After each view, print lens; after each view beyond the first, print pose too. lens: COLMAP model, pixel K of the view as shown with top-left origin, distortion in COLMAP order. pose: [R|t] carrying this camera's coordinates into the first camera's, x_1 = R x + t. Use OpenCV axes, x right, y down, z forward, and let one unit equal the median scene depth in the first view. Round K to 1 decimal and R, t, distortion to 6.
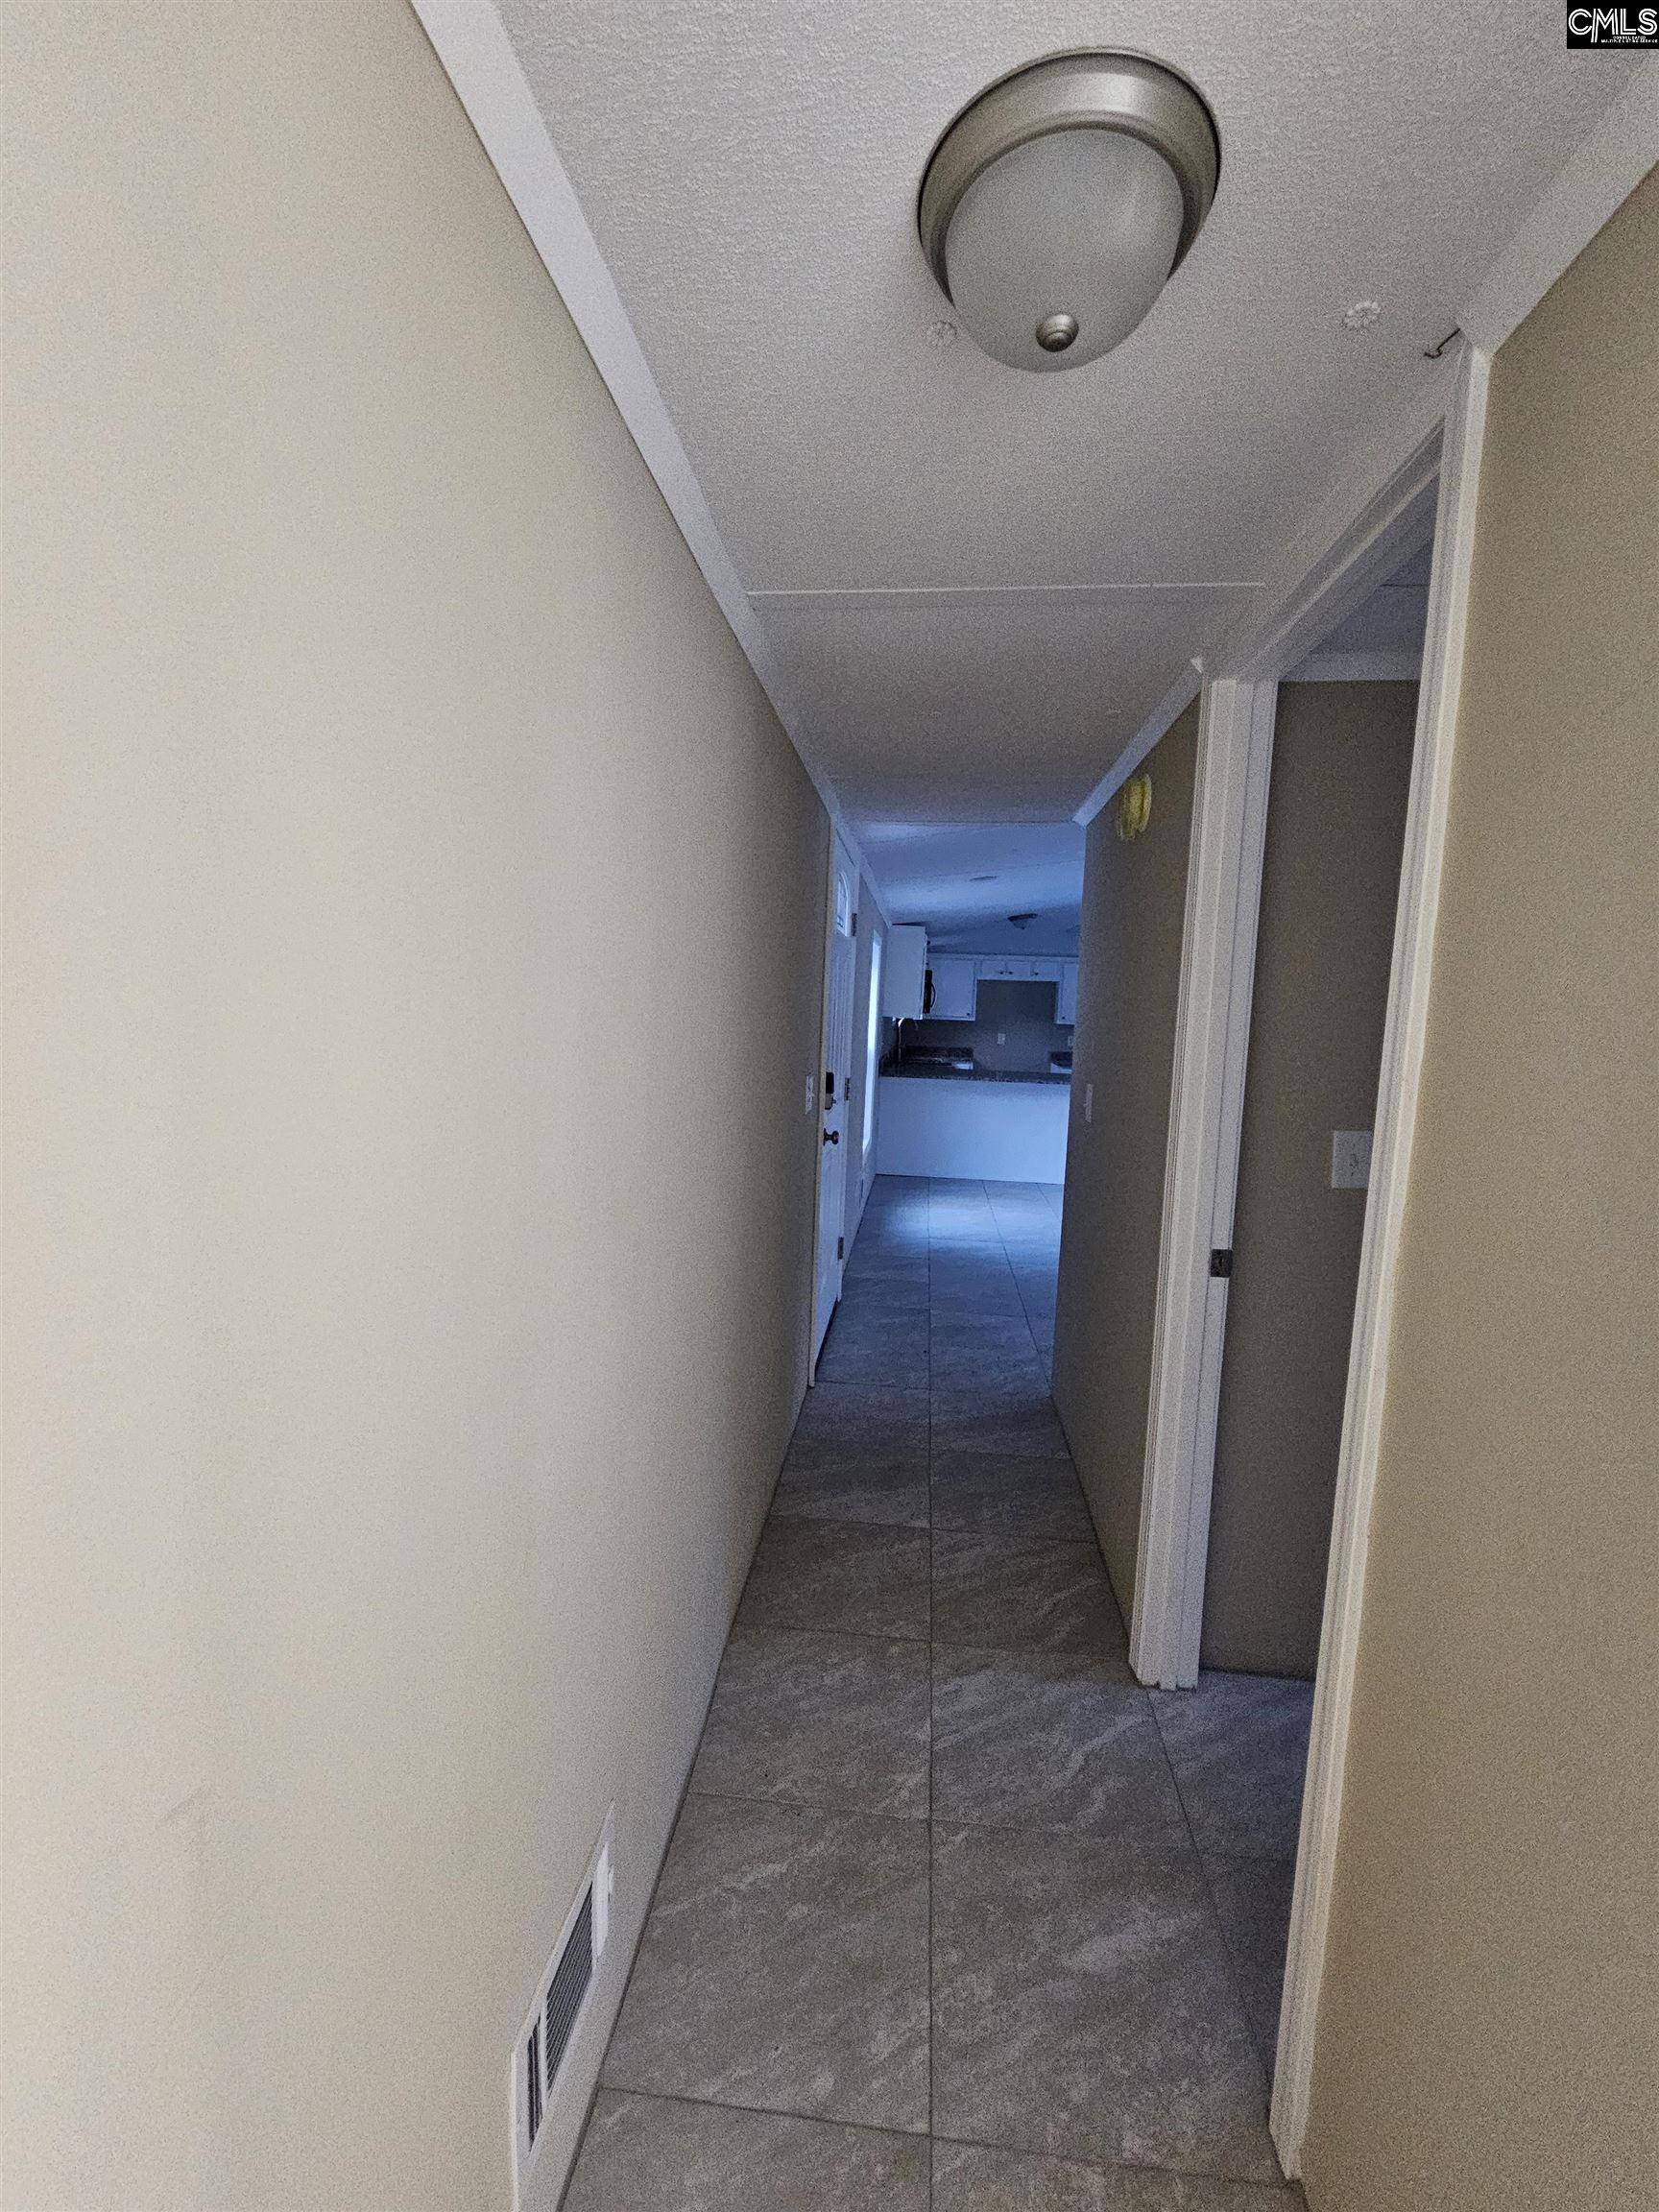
lens RADIAL K [[899.2, 0, 840.7], [0, 899.2, 1104.2], [0, 0, 1]] dist [-0.001942, -0.000066]
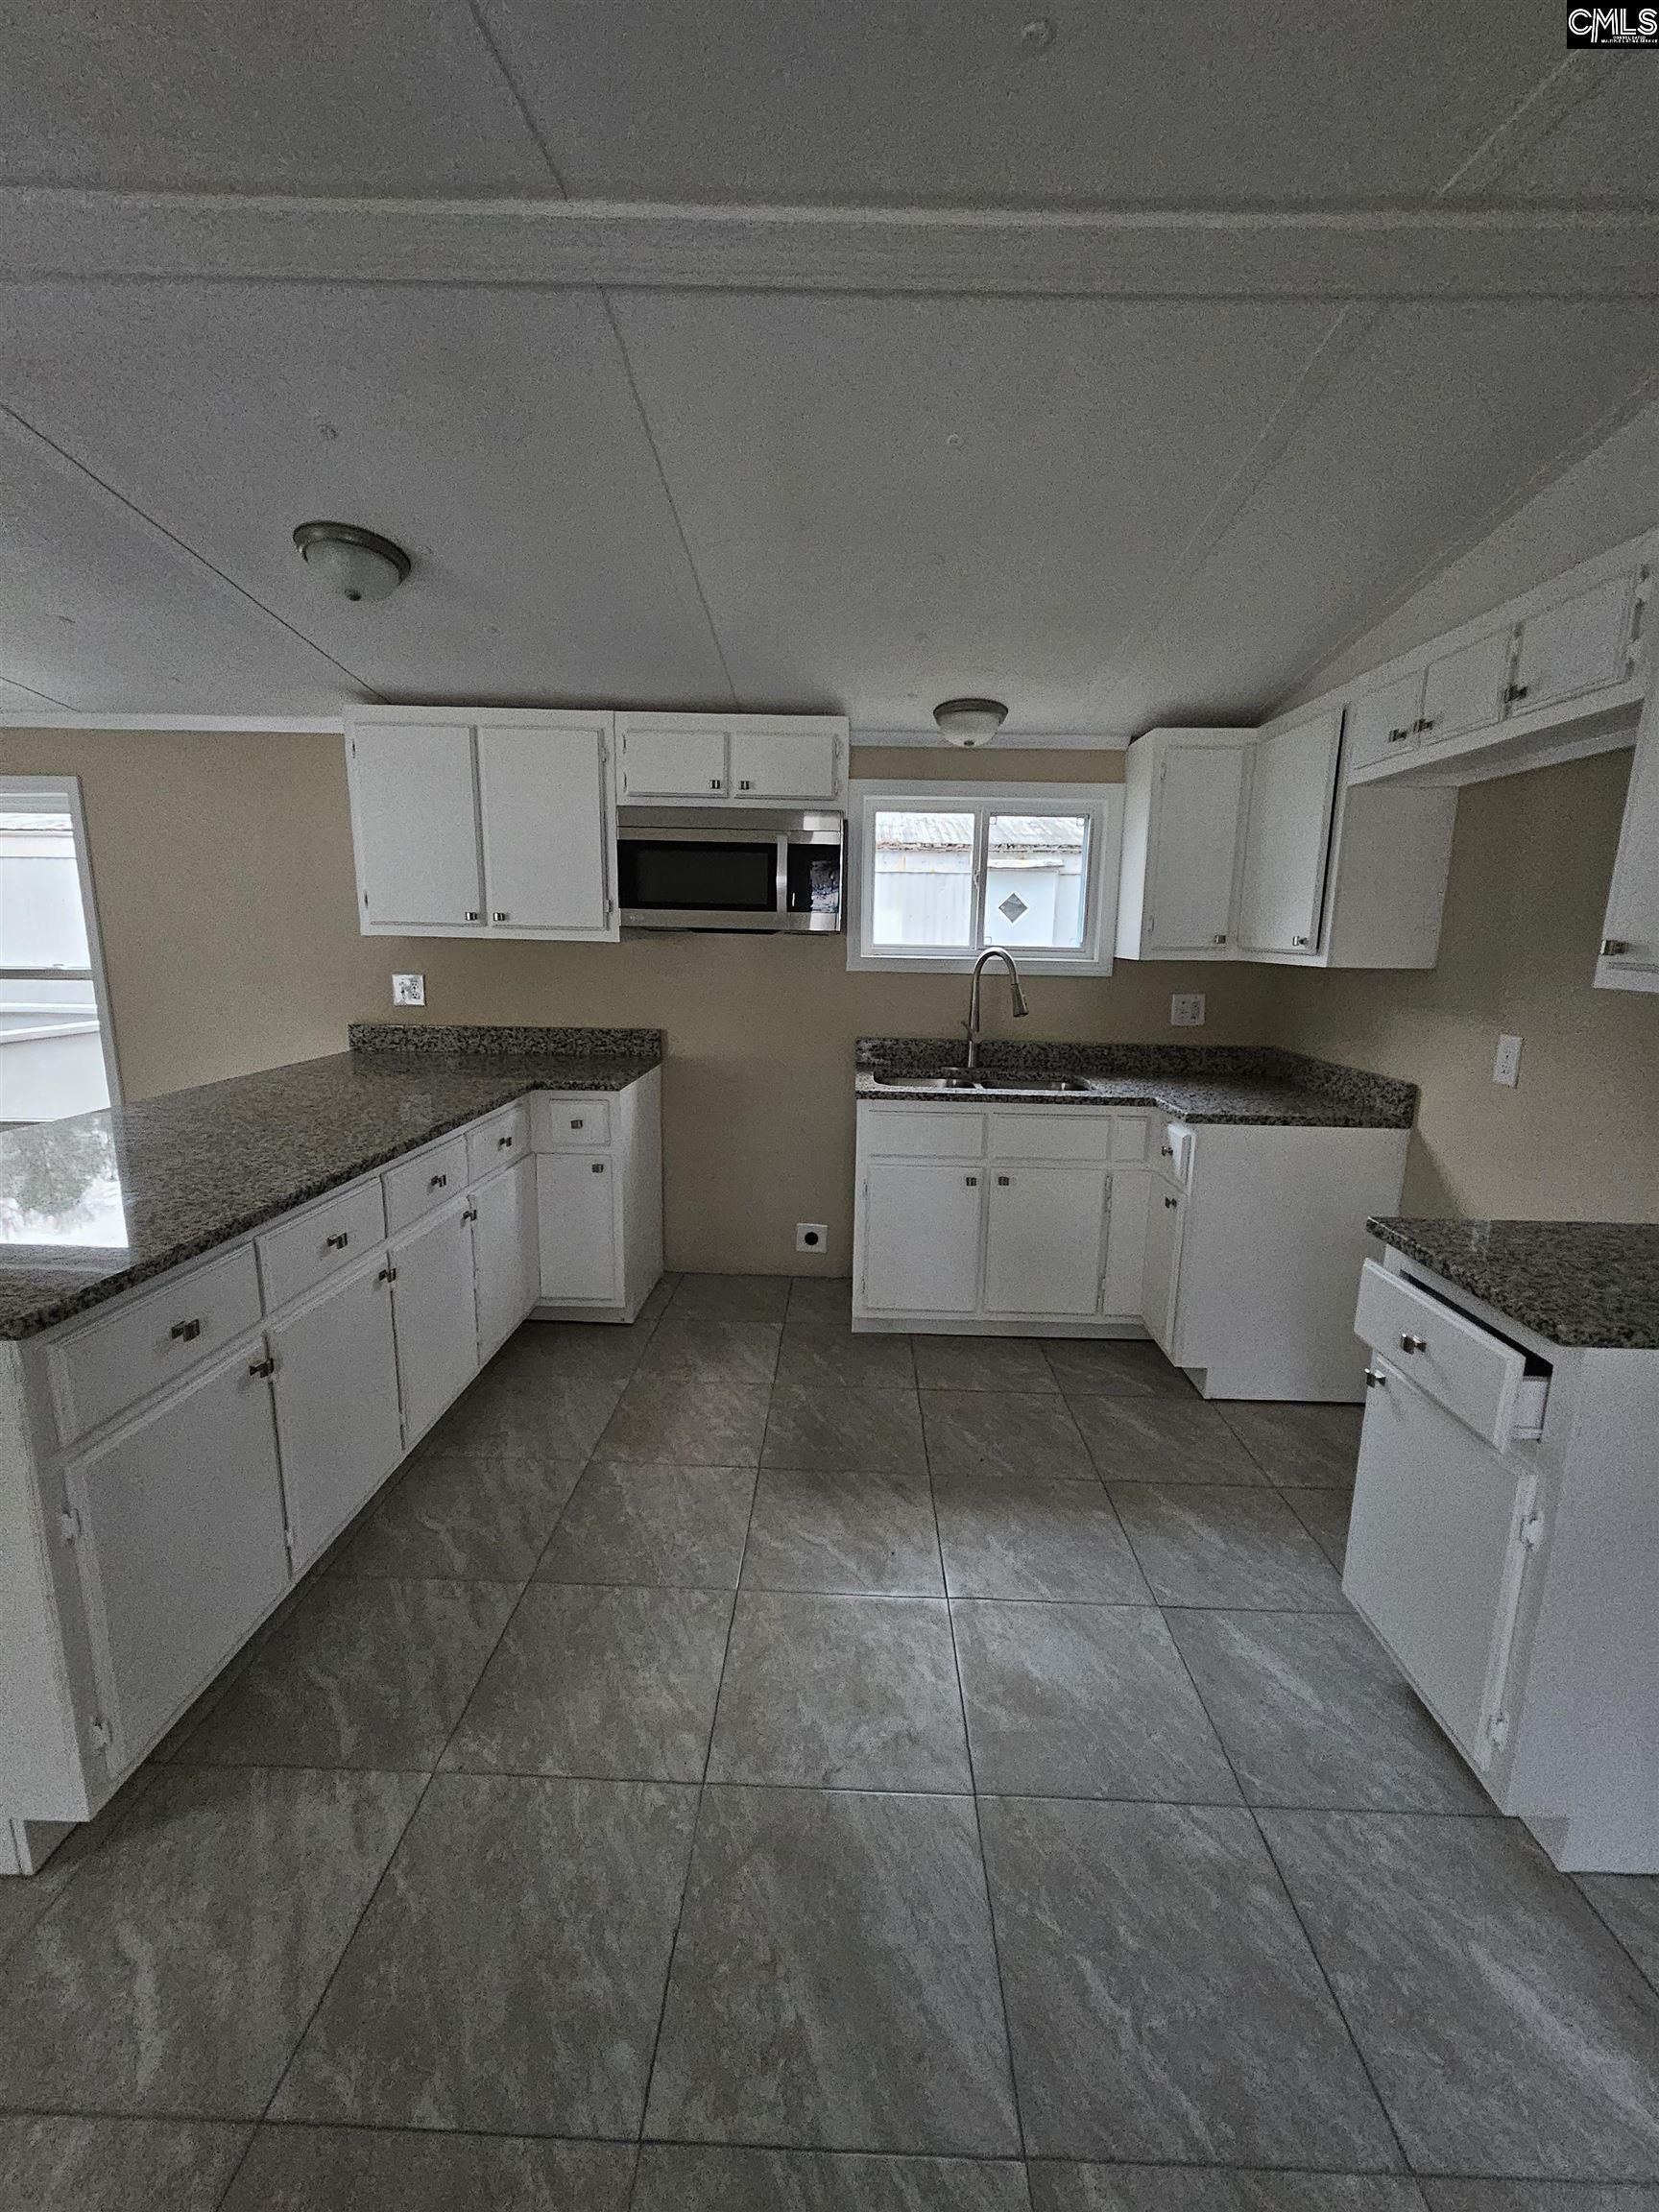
lens RADIAL K [[903.5, 0, 836.6], [0, 903.5, 1096.7], [0, 0, 1]] dist [0.000165, -0.000465]
pose [[0.080045, 0.148849, -0.985615, 0.387233], [-0.122879, 0.982719, 0.138432, -0.077183], [0.989188, 0.110030, 0.096952, 0.860288]]
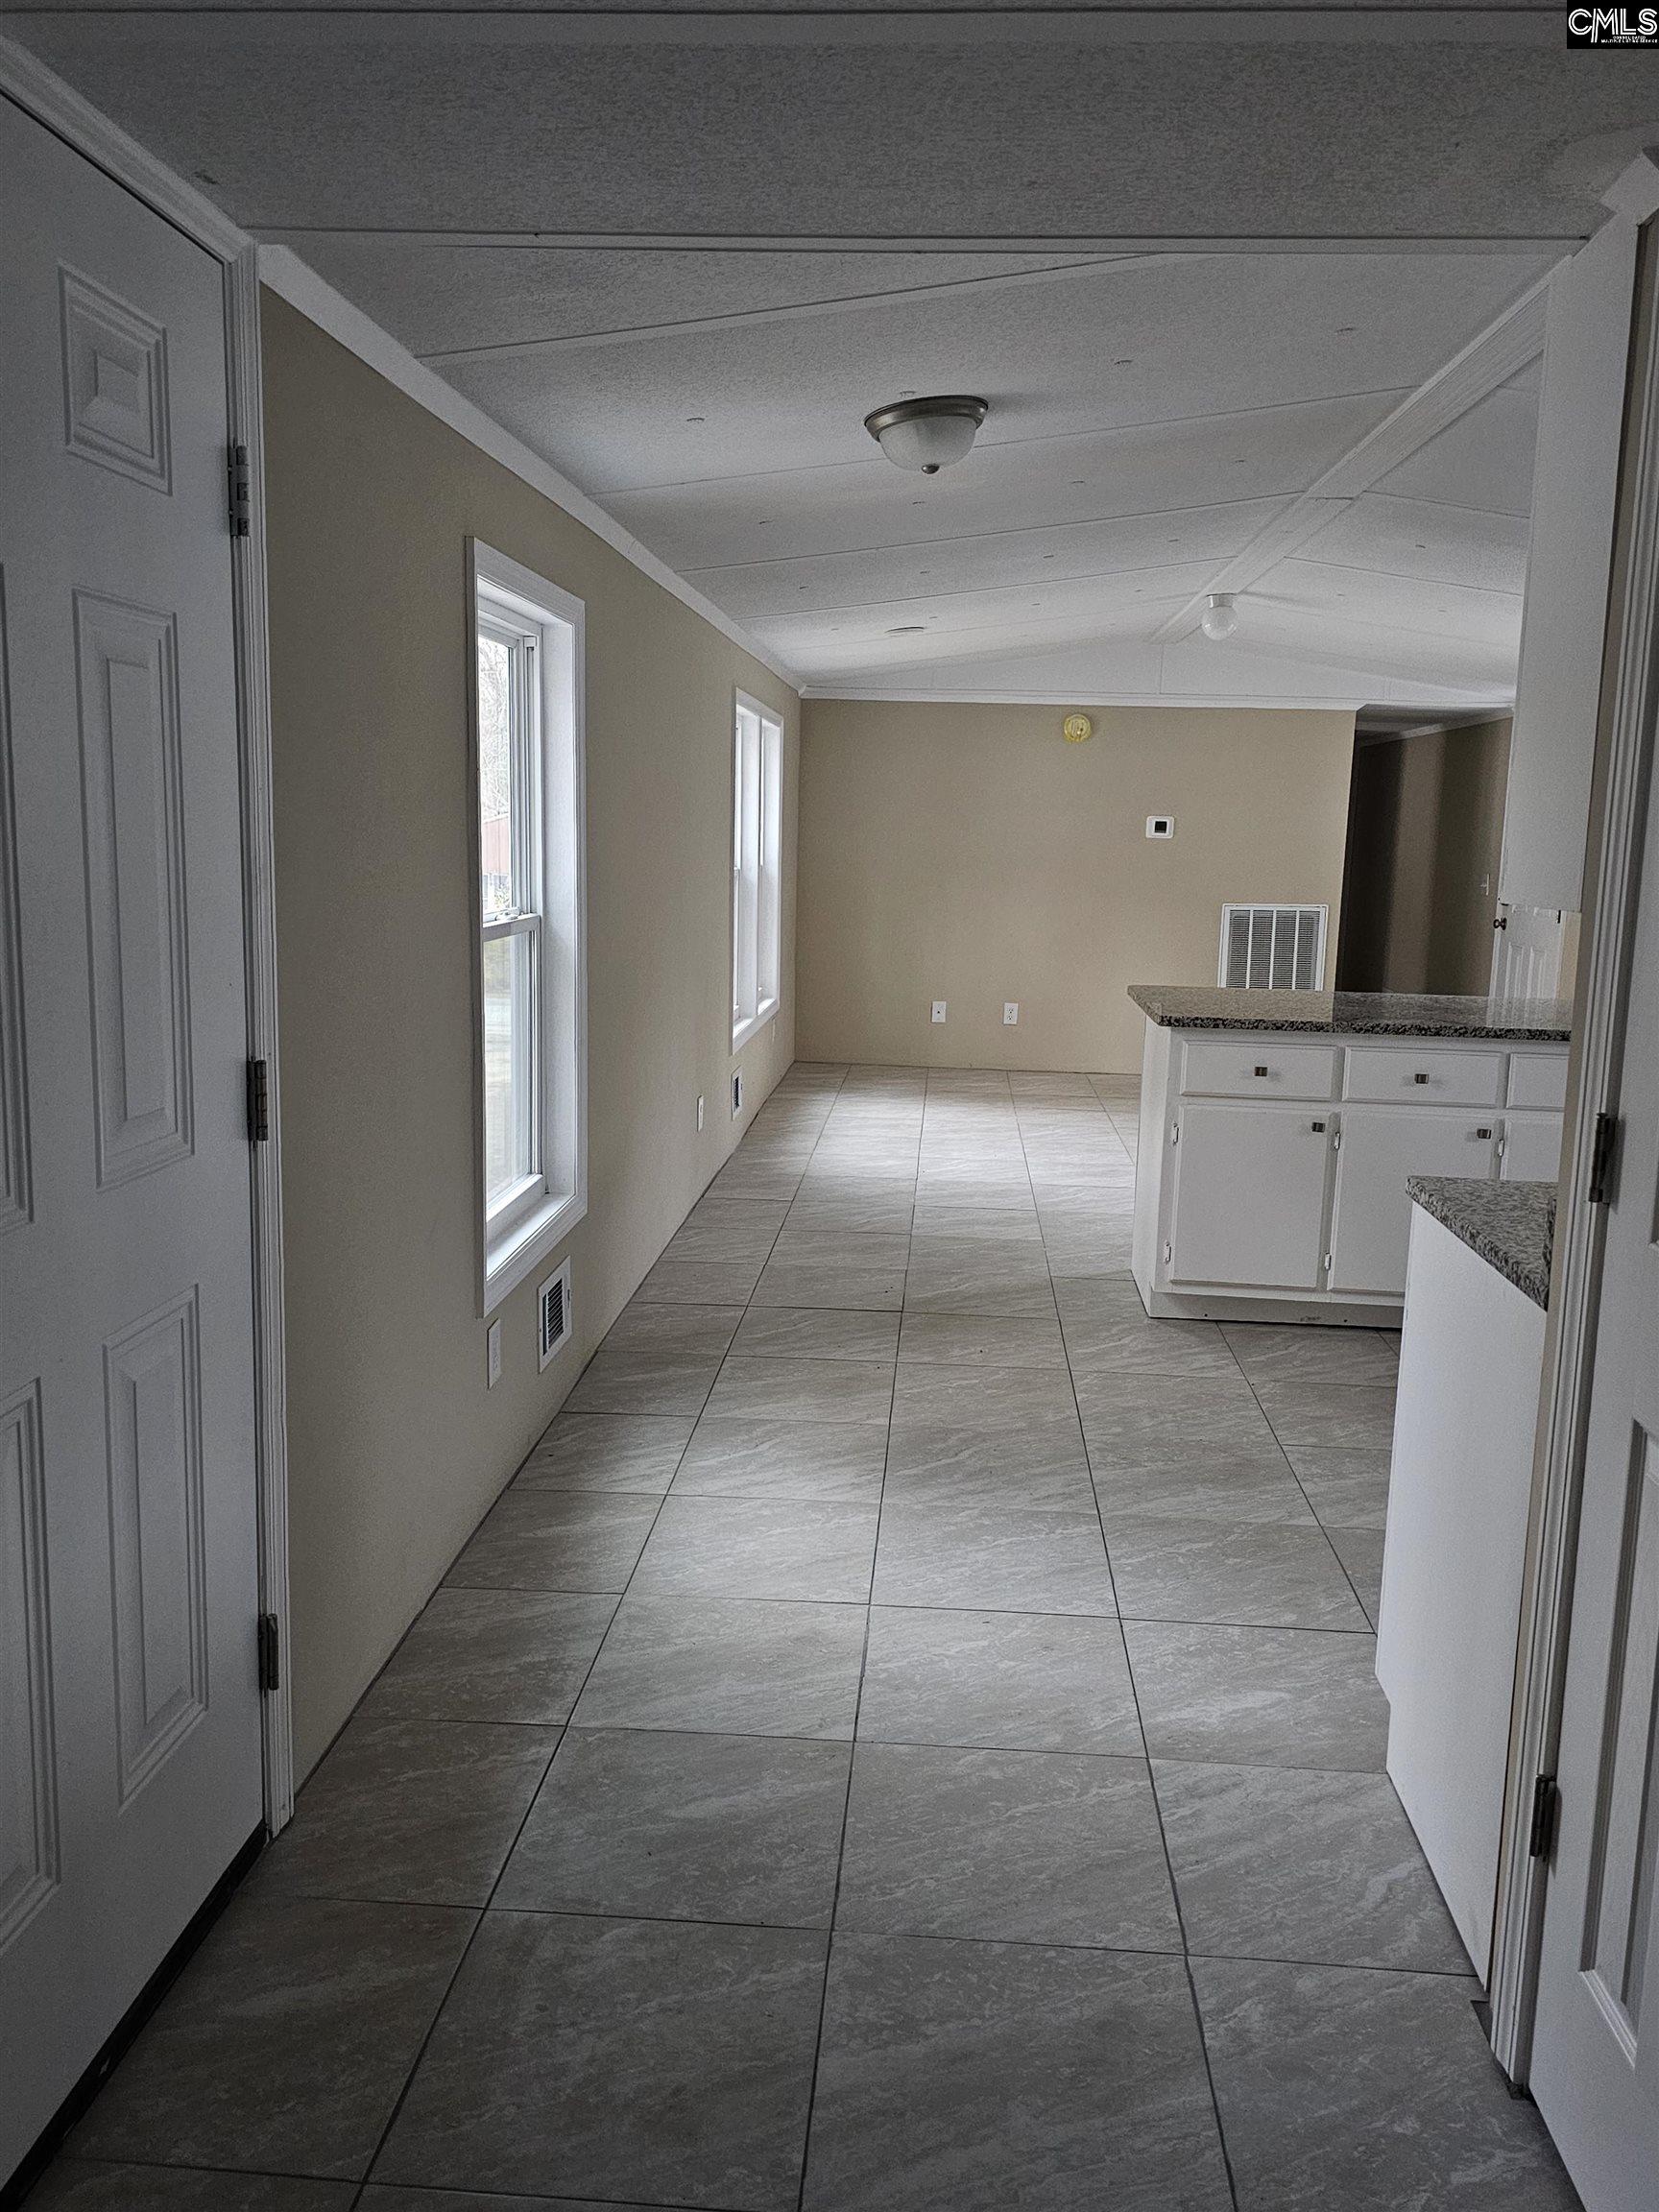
lens RADIAL K [[1495.9, 0, 867.4], [0, 1495.9, 1088.3], [0, 0, 1]] dist [0.054566, -0.066149]
pose [[-0.997068, -0.052293, -0.055872, 0.374310], [-0.065606, 0.959976, 0.272289, -0.108021], [0.039397, 0.275157, -0.960592, 1.158210]]
